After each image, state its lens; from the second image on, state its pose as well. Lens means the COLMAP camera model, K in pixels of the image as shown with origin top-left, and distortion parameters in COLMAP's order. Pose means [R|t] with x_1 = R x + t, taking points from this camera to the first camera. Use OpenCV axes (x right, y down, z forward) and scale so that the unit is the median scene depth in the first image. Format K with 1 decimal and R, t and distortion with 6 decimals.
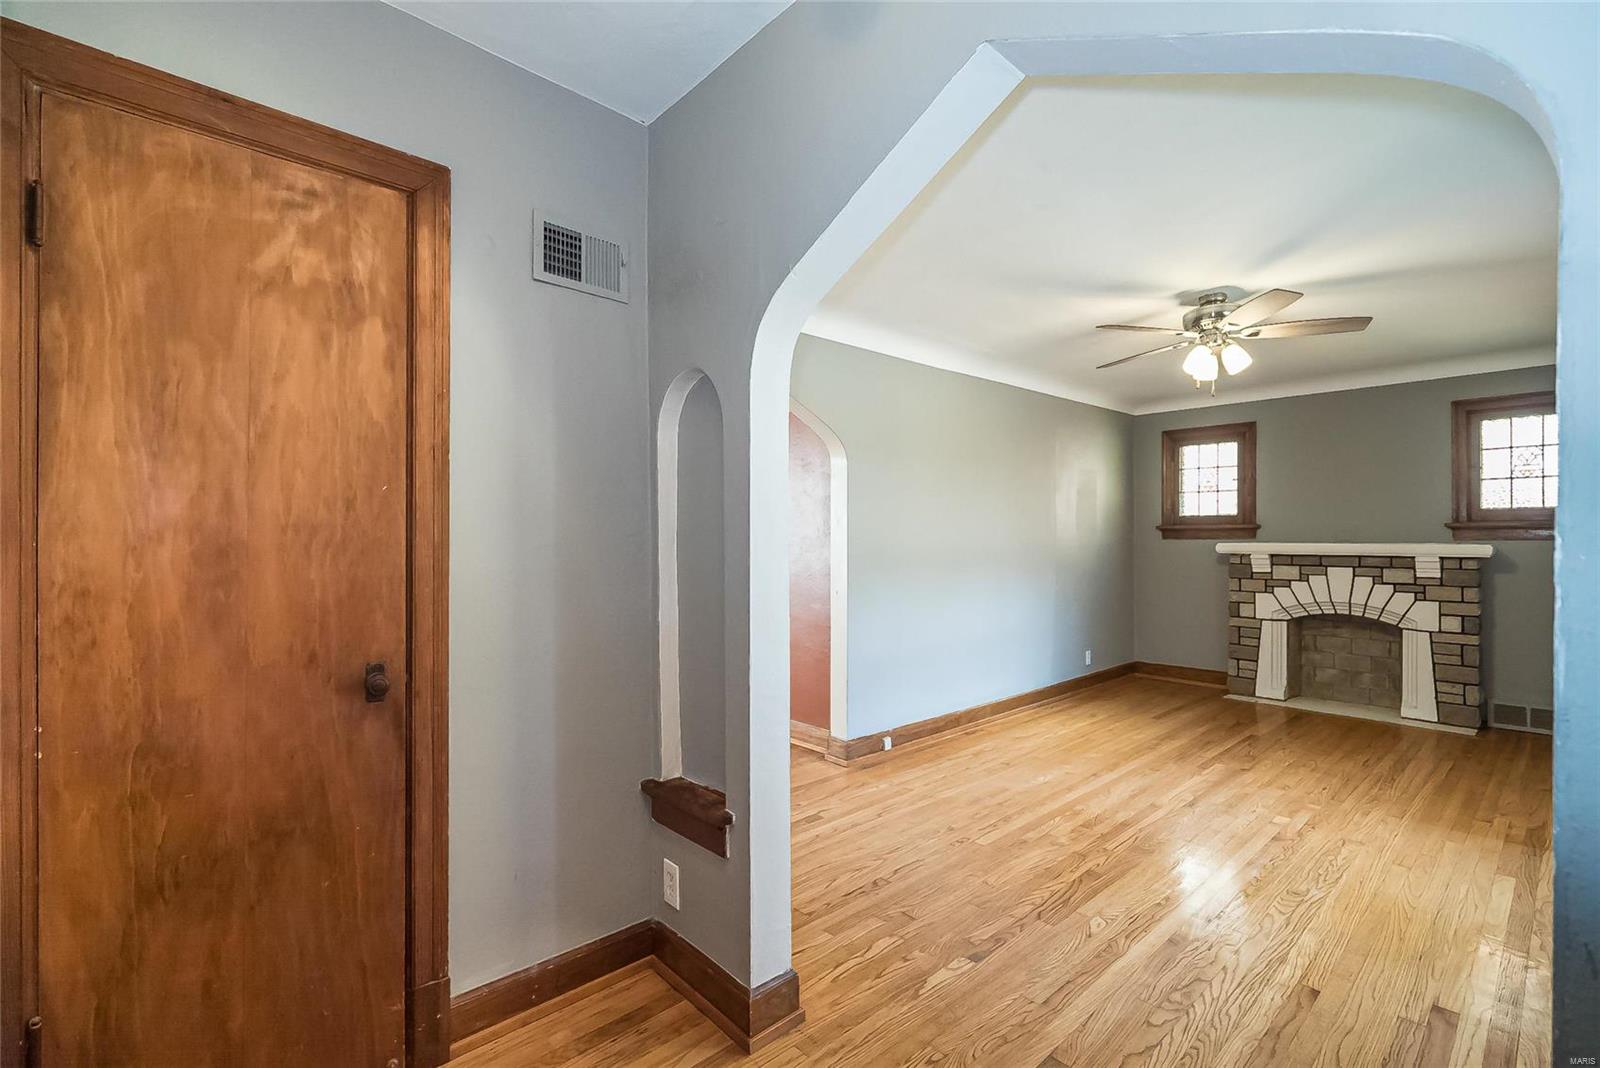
lens RADIAL K [[730.0, 0, 829.4], [0, 730.0, 536.2], [0, 0, 1]] dist [-0.011374, 0.004055]
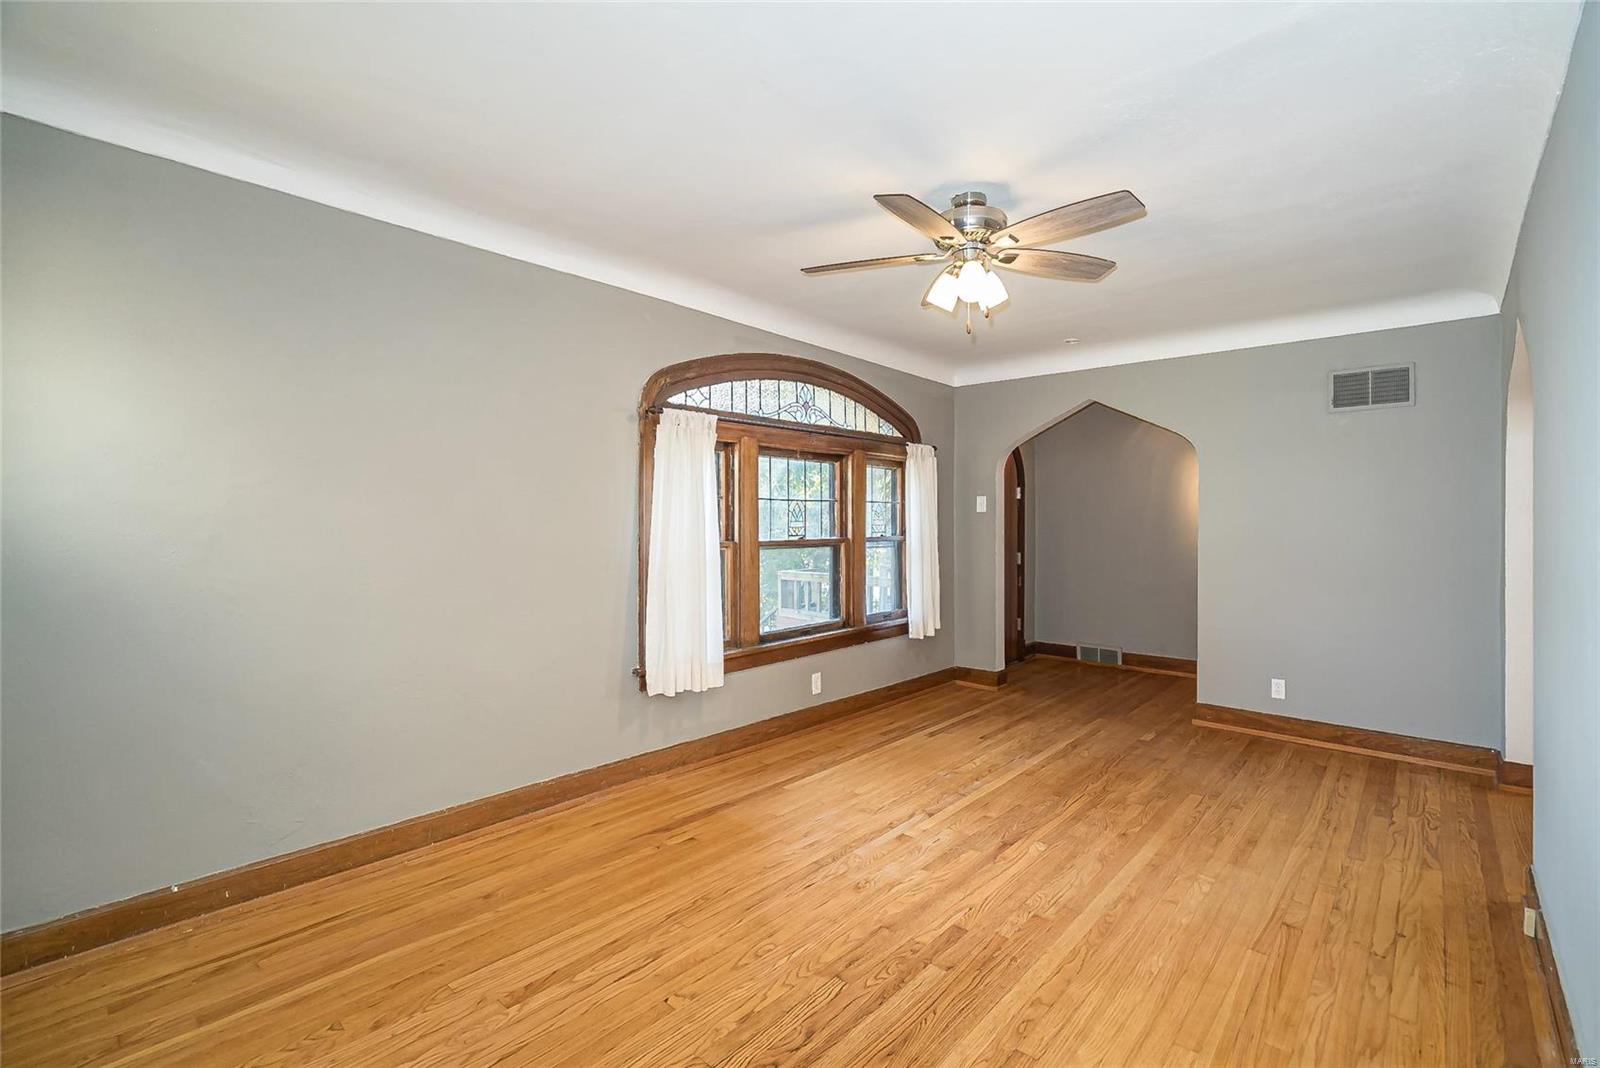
lens RADIAL K [[694.0, 0, 858.1], [0, 694.0, 529.6], [0, 0, 1]] dist [0.021808, 0.000947]
pose [[-0.992004, -0.007248, -0.125999, 0.745430], [-0.009398, 0.999820, 0.016481, -0.006335], [0.125857, 0.017534, -0.991893, 1.718128]]
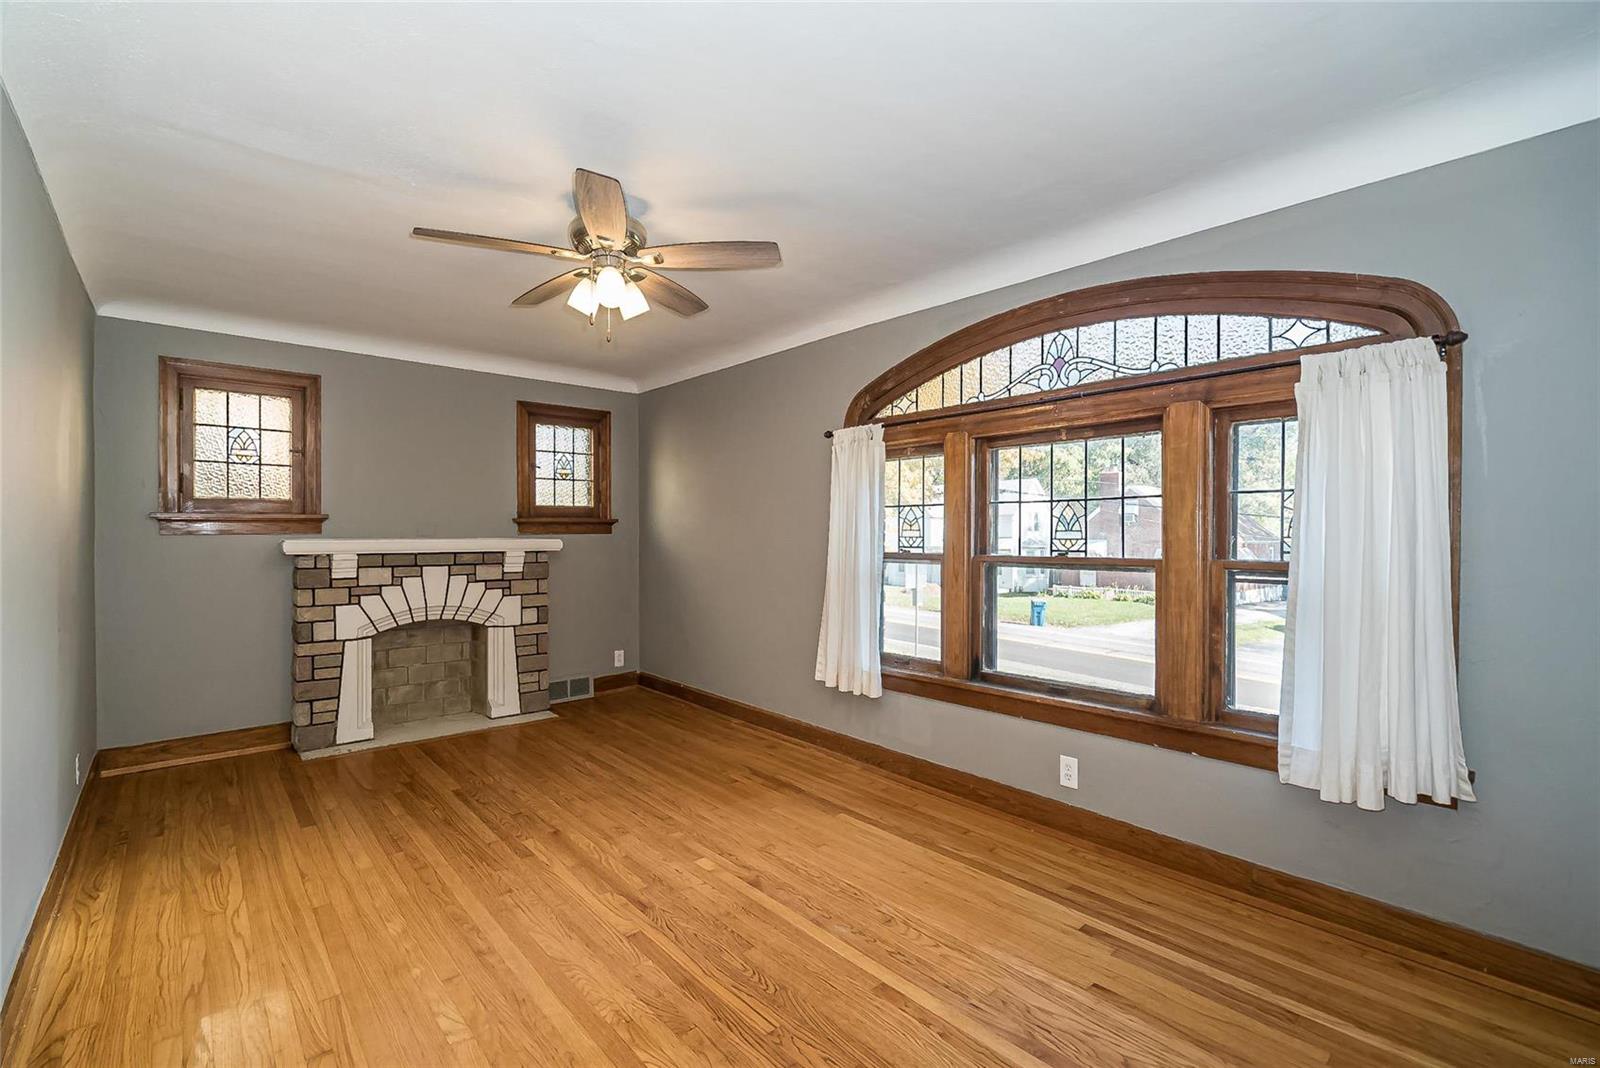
lens RADIAL K [[717.3, 0, 770.2], [0, 717.3, 532.0], [0, 0, 1]] dist [-0.012338, 0.003138]
pose [[0.052625, 0.000137, 0.998614, -0.190967], [0.000173, 1.000000, -0.000147, 0.002941], [-0.998614, 0.000181, 0.052625, 0.812986]]
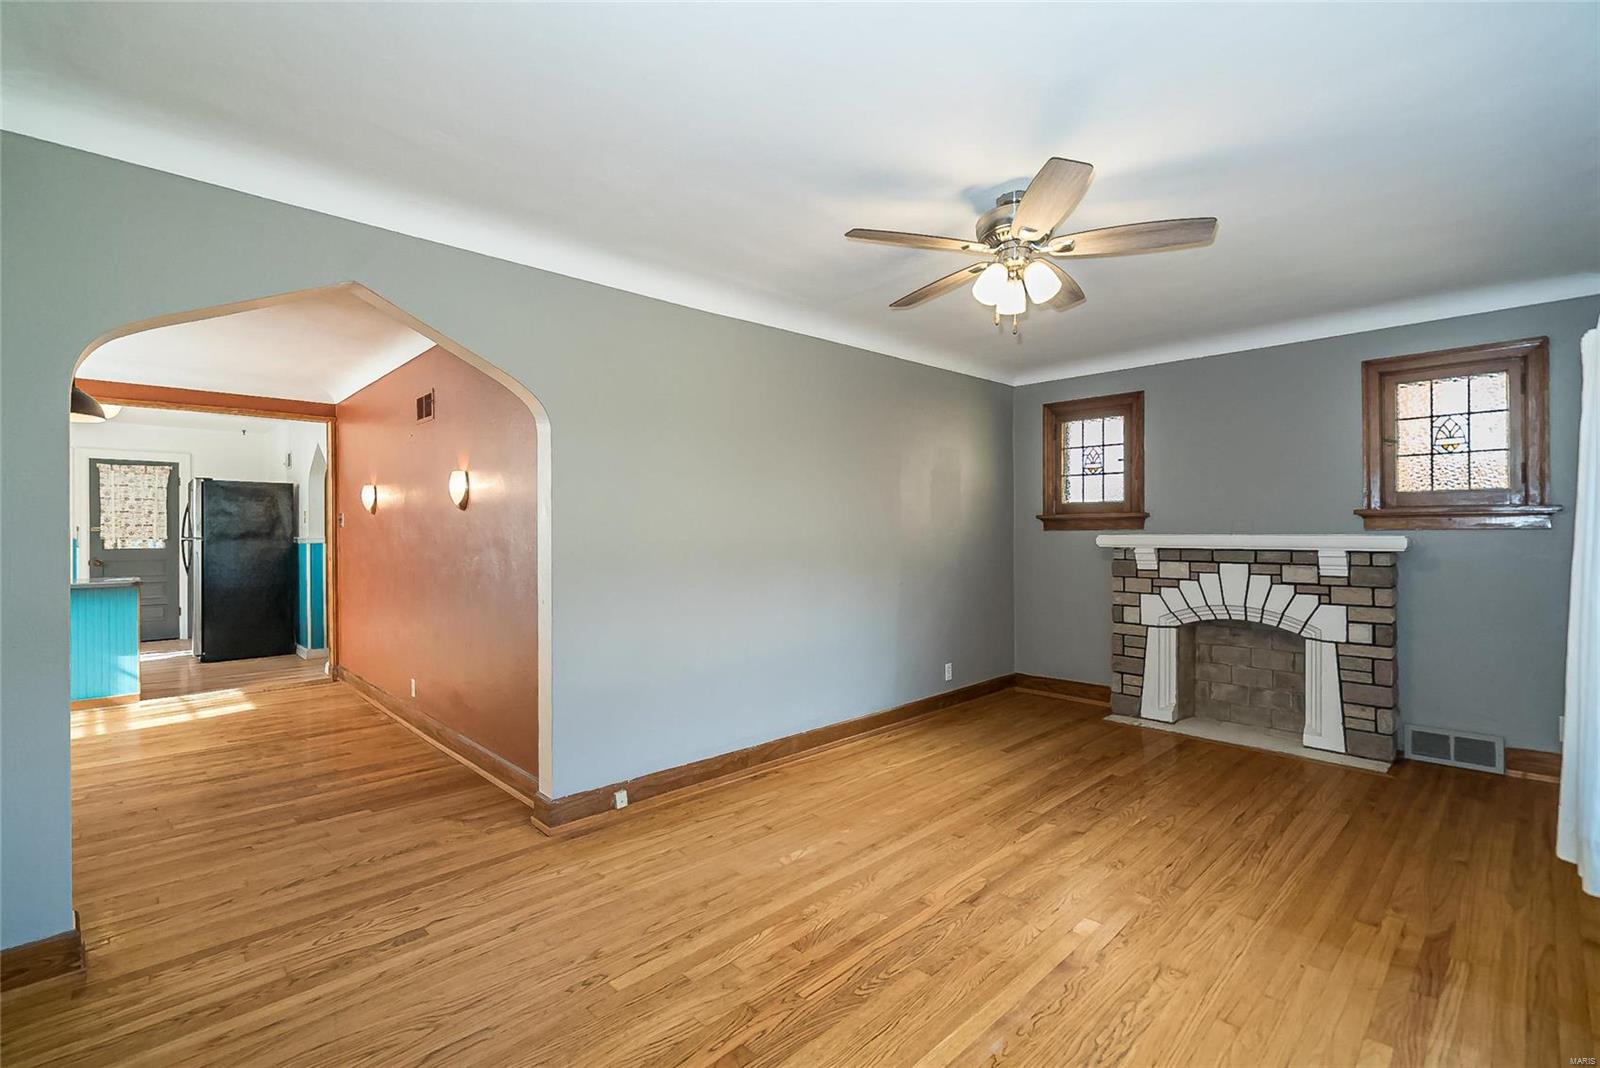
lens RADIAL K [[717.3, 0, 833.3], [0, 717.3, 532.5], [0, 0, 1]] dist [-0.012338, 0.003138]
pose [[0.999700, -0.004854, 0.024023, 0.334259], [0.004781, 0.999984, 0.003083, 0.004117], [-0.024038, -0.002967, 0.999707, 0.290970]]
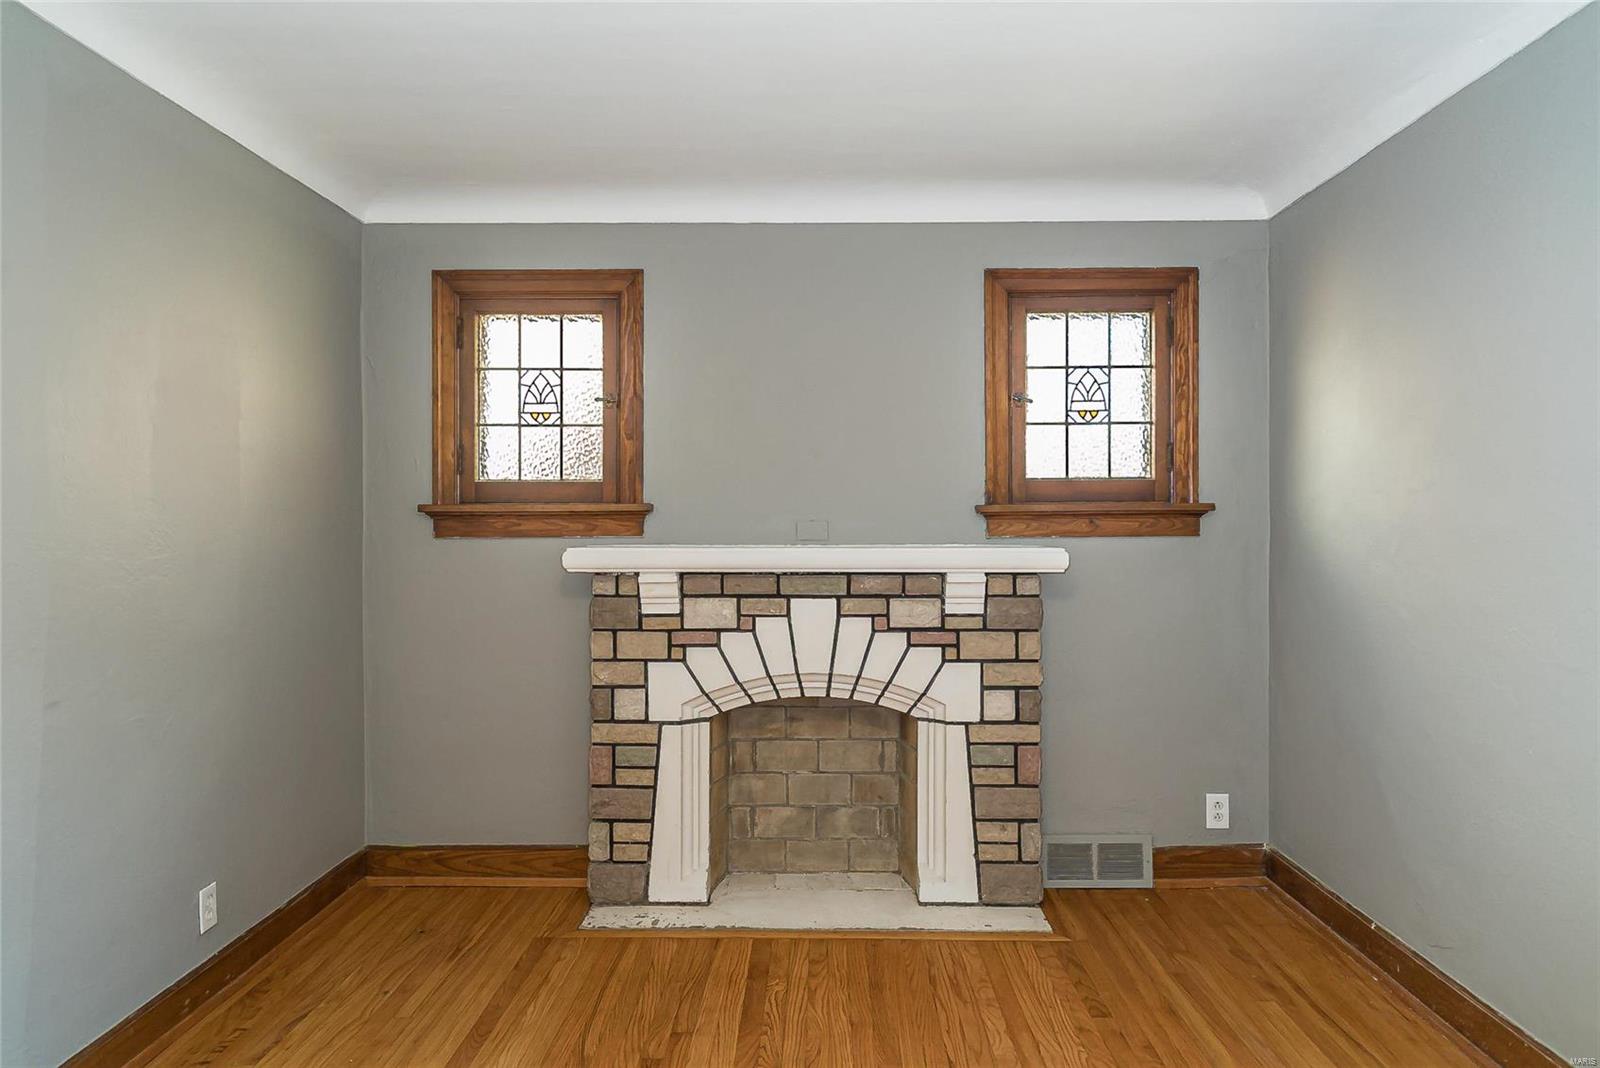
lens RADIAL K [[933.7, 0, 804.0], [0, 933.7, 537.1], [0, 0, 1]] dist [-0.006944, -0.000136]
pose [[0.702290, -0.008343, 0.711842, 0.409212], [0.001491, 0.999946, 0.010249, -0.002286], [-0.711890, -0.006137, 0.702265, 0.865024]]
